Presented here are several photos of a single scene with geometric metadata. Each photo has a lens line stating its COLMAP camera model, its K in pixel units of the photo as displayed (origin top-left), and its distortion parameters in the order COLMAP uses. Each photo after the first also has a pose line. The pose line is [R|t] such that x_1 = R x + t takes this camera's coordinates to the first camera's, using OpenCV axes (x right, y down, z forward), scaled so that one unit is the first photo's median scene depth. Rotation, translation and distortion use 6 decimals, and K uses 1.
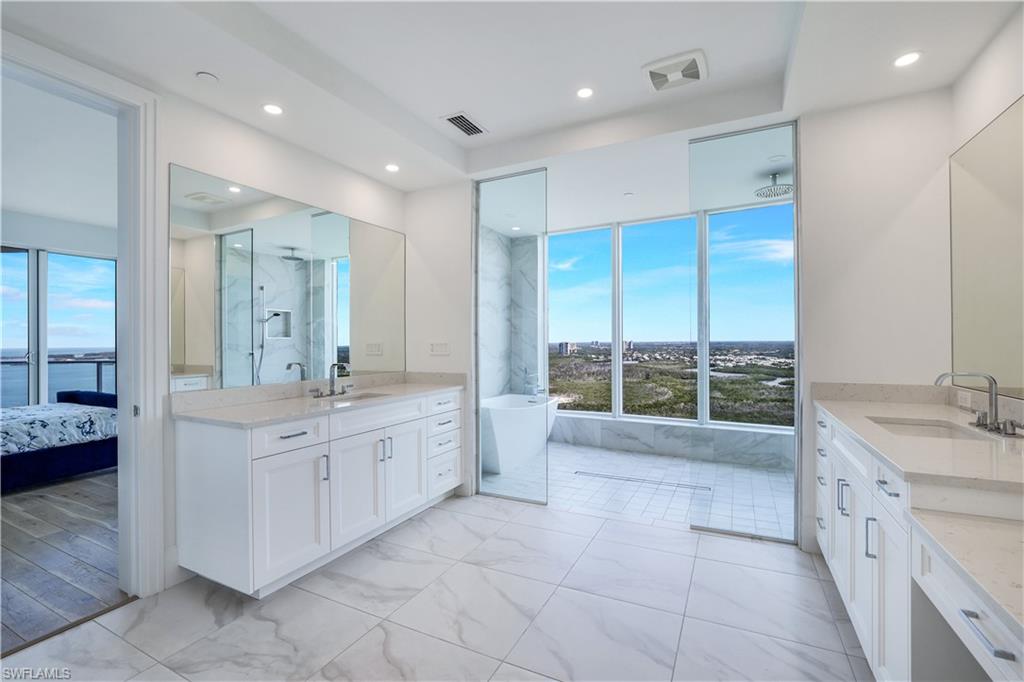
lens RADIAL K [[442.5, 0, 513.8], [0, 442.5, 338.5], [0, 0, 1]] dist [-0.033710, 0.010626]
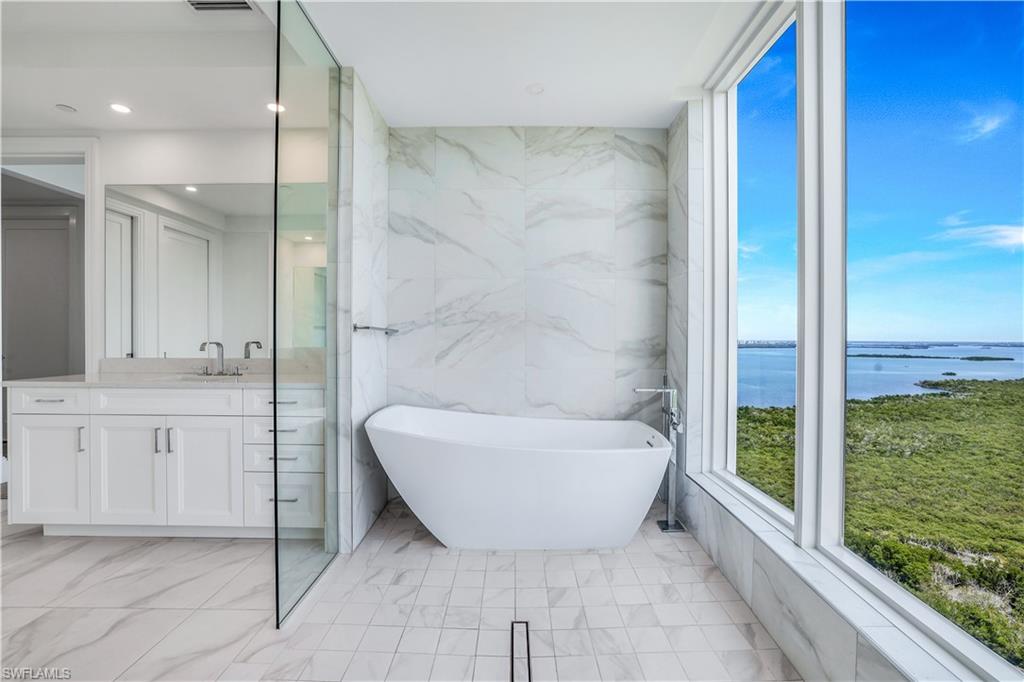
lens RADIAL K [[442.5, 0, 513.8], [0, 442.5, 338.5], [0, 0, 1]] dist [-0.033710, 0.010626]
pose [[0.456524, 0.012553, -0.889623, 0.463211], [-0.001999, 0.999912, 0.013083, 0.022250], [0.889709, -0.004195, 0.456509, 0.722643]]
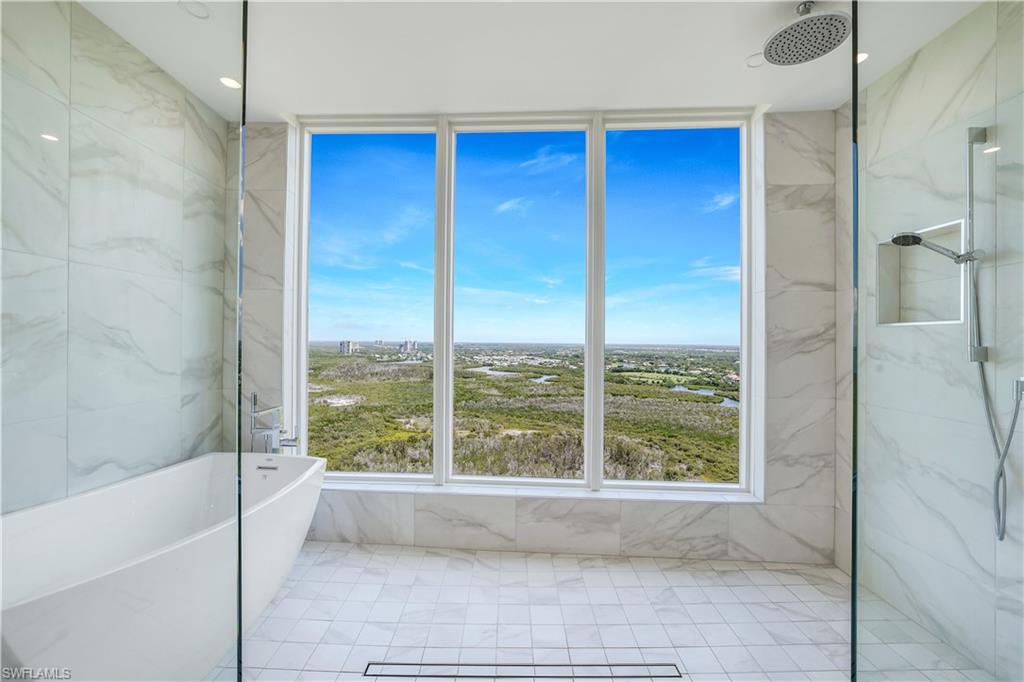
lens RADIAL K [[442.5, 0, 513.8], [0, 442.5, 338.5], [0, 0, 1]] dist [-0.033710, 0.010626]
pose [[0.887959, 0.020404, 0.459470, 0.065204], [-0.020543, 0.999778, -0.004698, 0.003697], [-0.459464, -0.005268, 0.888181, 0.530515]]
